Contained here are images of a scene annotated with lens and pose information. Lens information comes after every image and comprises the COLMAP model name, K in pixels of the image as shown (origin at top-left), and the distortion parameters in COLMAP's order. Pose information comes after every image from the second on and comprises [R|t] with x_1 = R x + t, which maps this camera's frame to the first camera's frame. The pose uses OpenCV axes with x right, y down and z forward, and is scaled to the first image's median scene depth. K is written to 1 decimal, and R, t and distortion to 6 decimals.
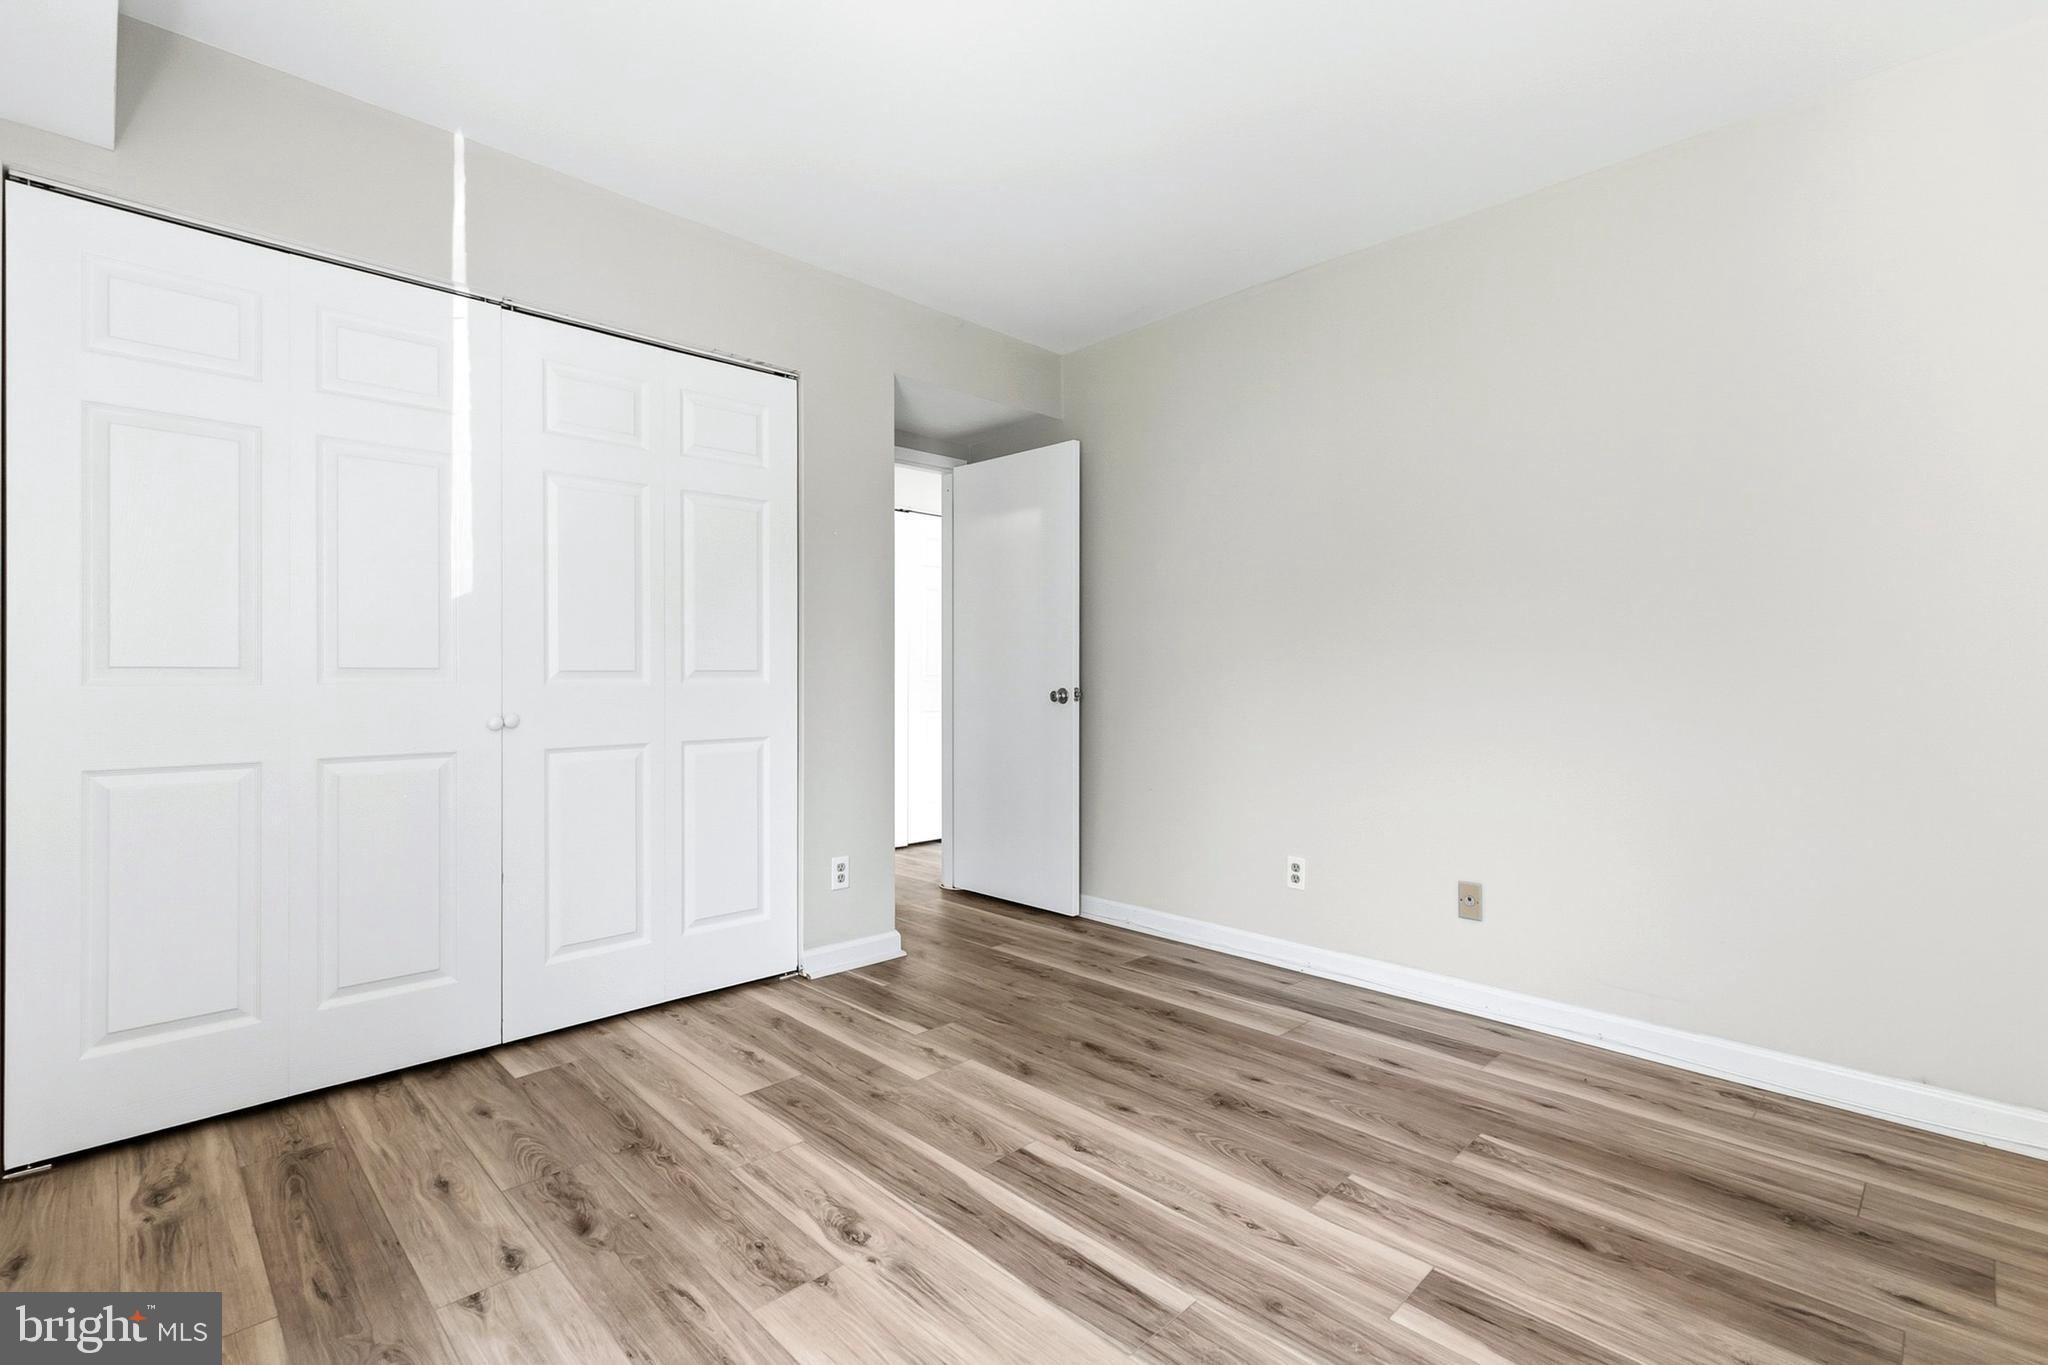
lens RADIAL K [[924.0, 0, 1018.3], [0, 924.0, 679.1], [0, 0, 1]] dist [0.009233, -0.001098]
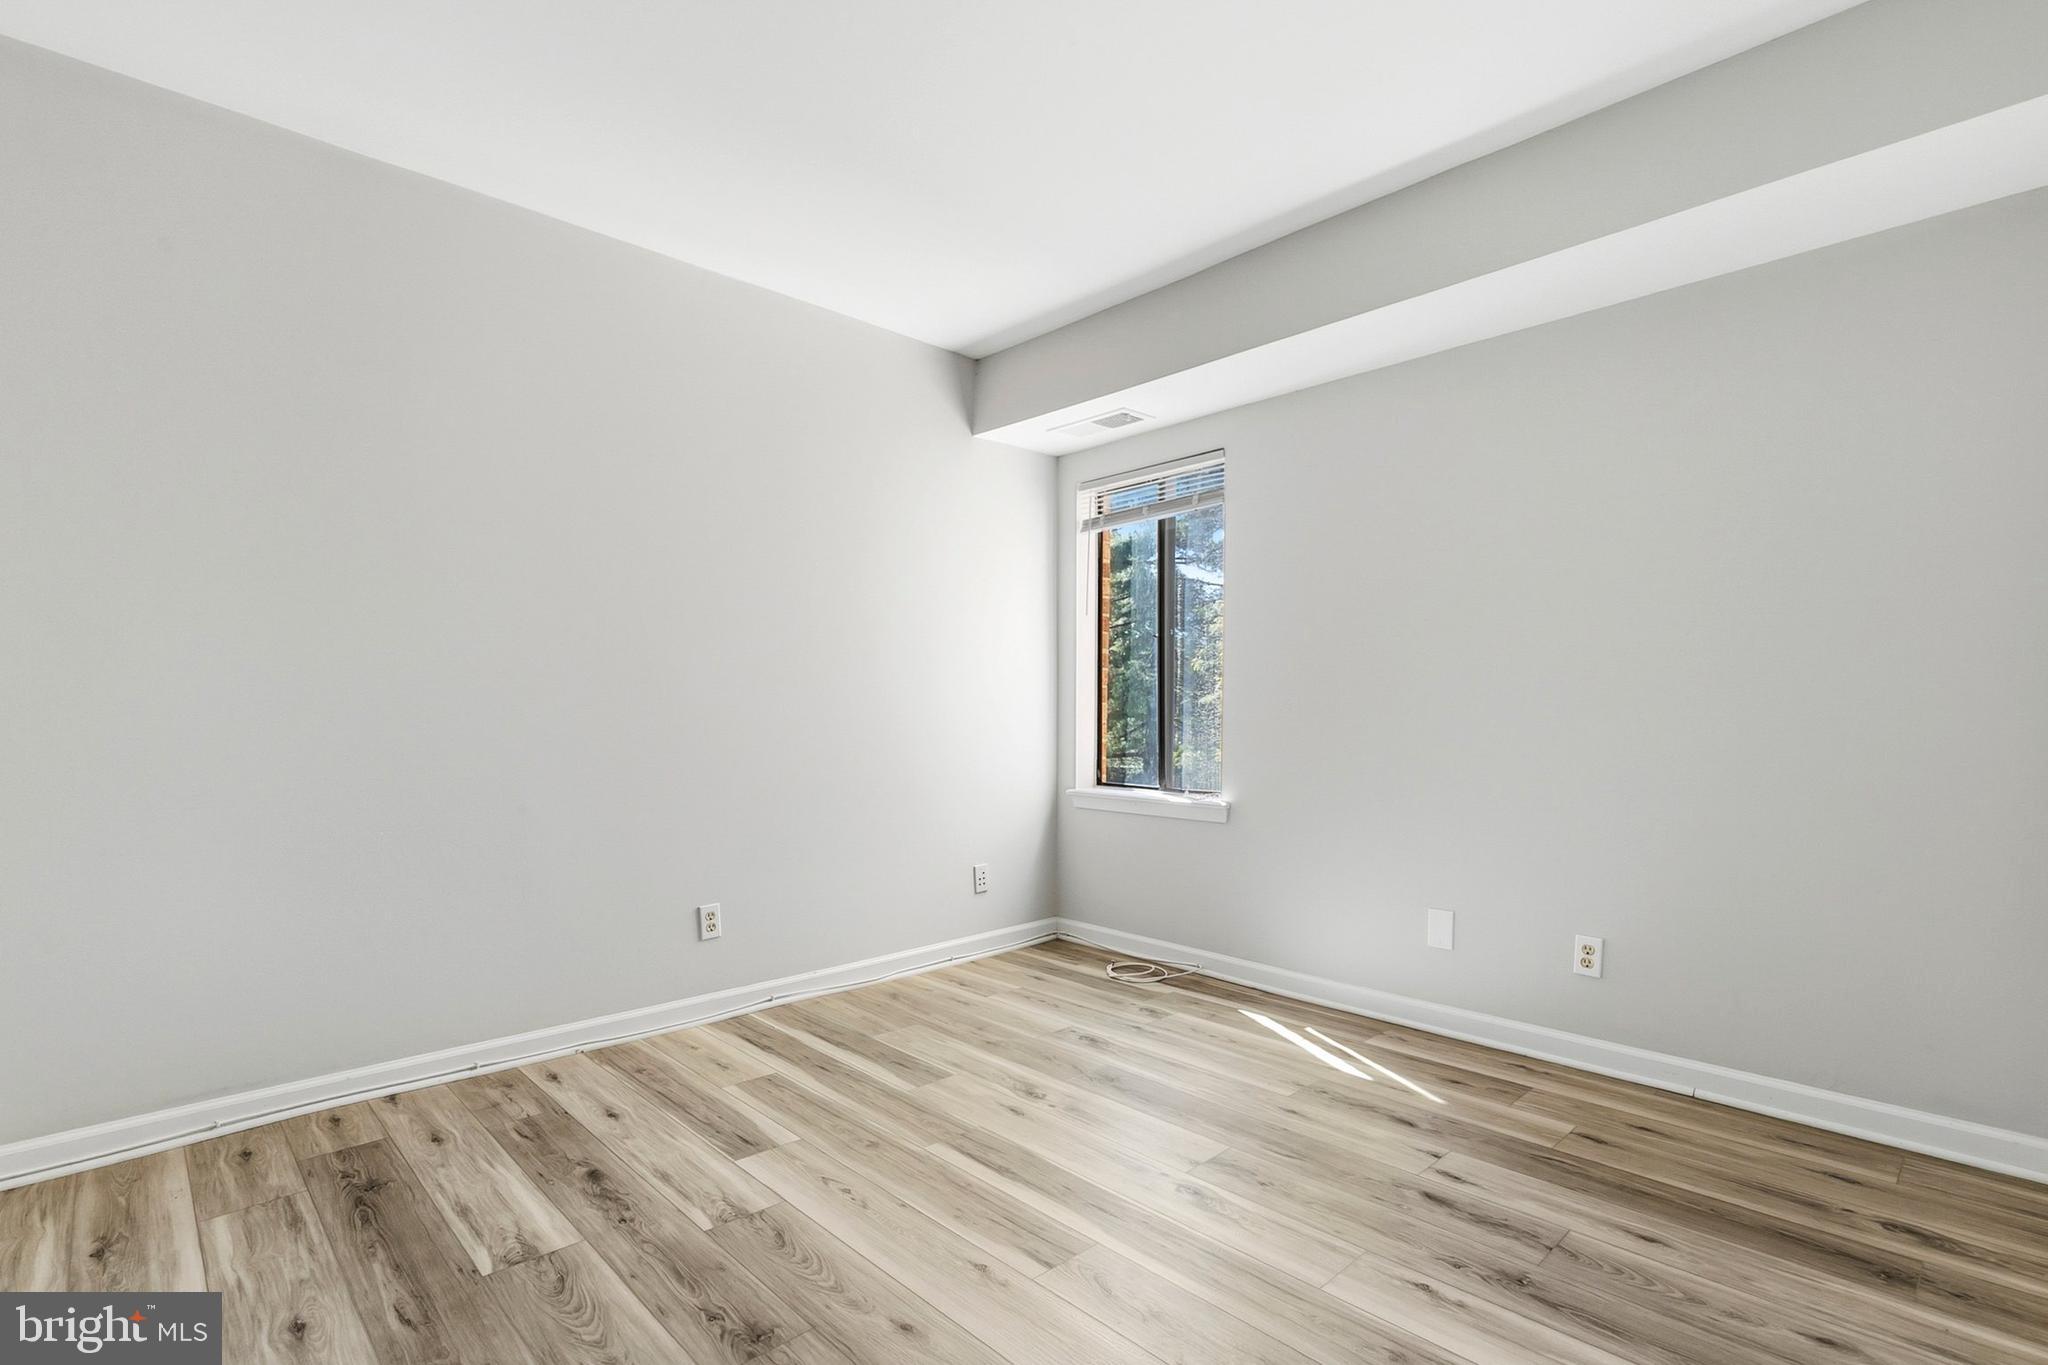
lens RADIAL K [[924.0, 0, 1018.3], [0, 924.0, 679.1], [0, 0, 1]] dist [0.009233, -0.001098]
pose [[-0.999913, 0.000634, 0.013141, 0.022028], [0.000240, 0.999551, -0.029951, -0.009059], [-0.013154, -0.029945, -0.999465, 2.037010]]
